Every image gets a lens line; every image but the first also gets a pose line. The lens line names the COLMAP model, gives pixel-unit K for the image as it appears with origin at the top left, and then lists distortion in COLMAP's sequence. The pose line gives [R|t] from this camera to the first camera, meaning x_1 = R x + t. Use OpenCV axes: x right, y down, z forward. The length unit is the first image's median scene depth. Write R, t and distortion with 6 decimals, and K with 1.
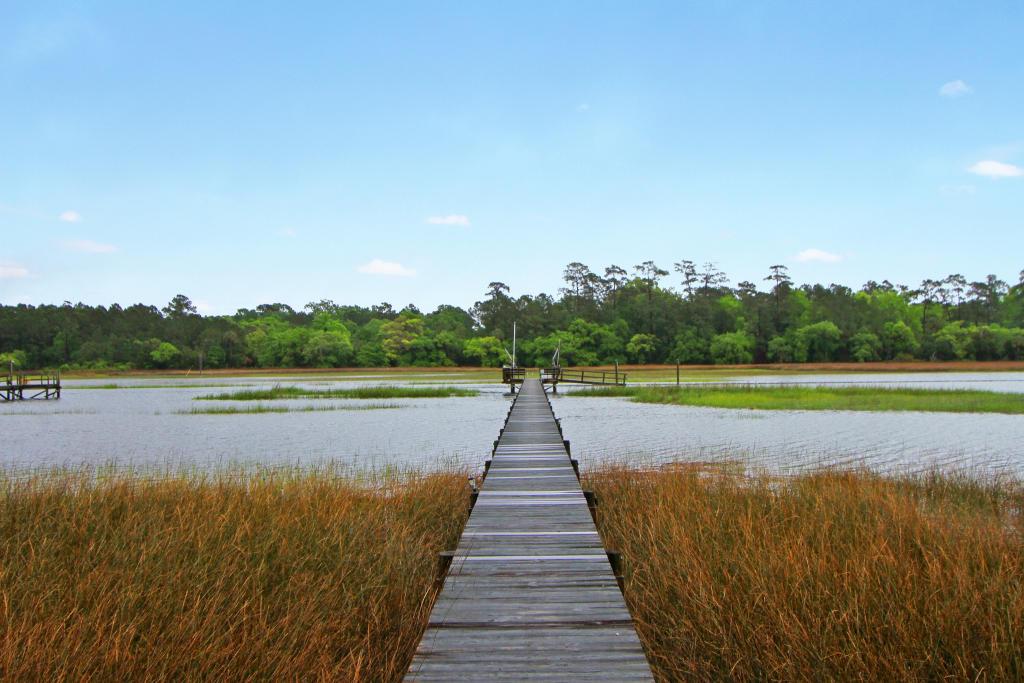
lens RADIAL K [[910.9, 0, 512.3], [0, 910.9, 342.0], [0, 0, 1]] dist [-0.005287, 0.007875]
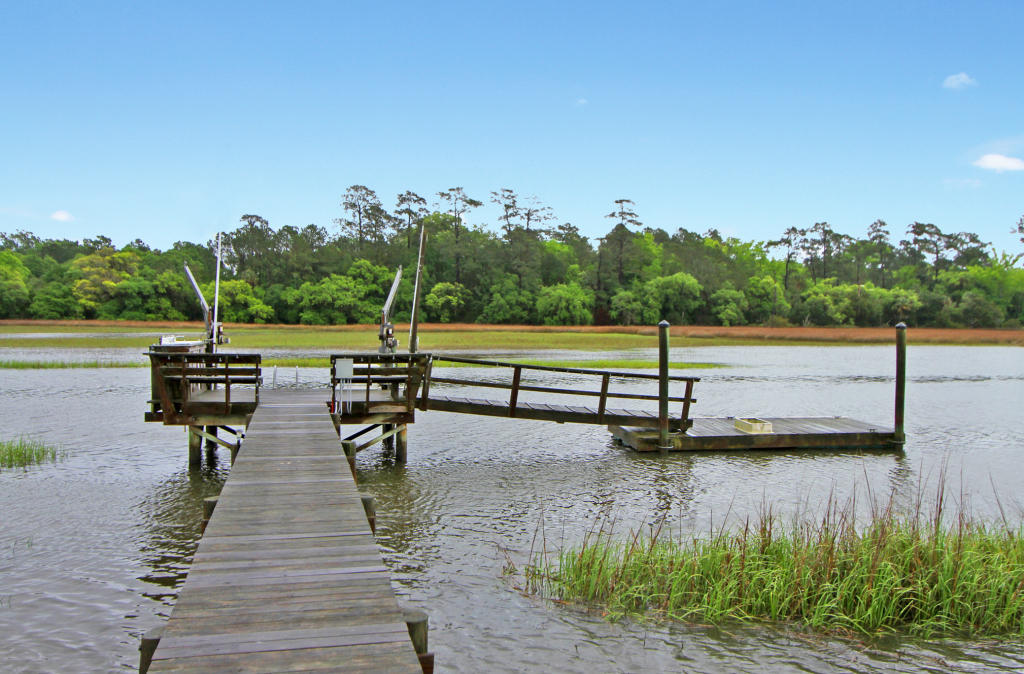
lens RADIAL K [[910.9, 0, 517.3], [0, 910.9, 330.0], [0, 0, 1]] dist [-0.005287, 0.007875]
pose [[0.965919, 0.017415, 0.258256, 0.004593], [-0.026333, 0.999169, 0.031112, 0.005334], [-0.257500, -0.036852, 0.965575, 0.253765]]
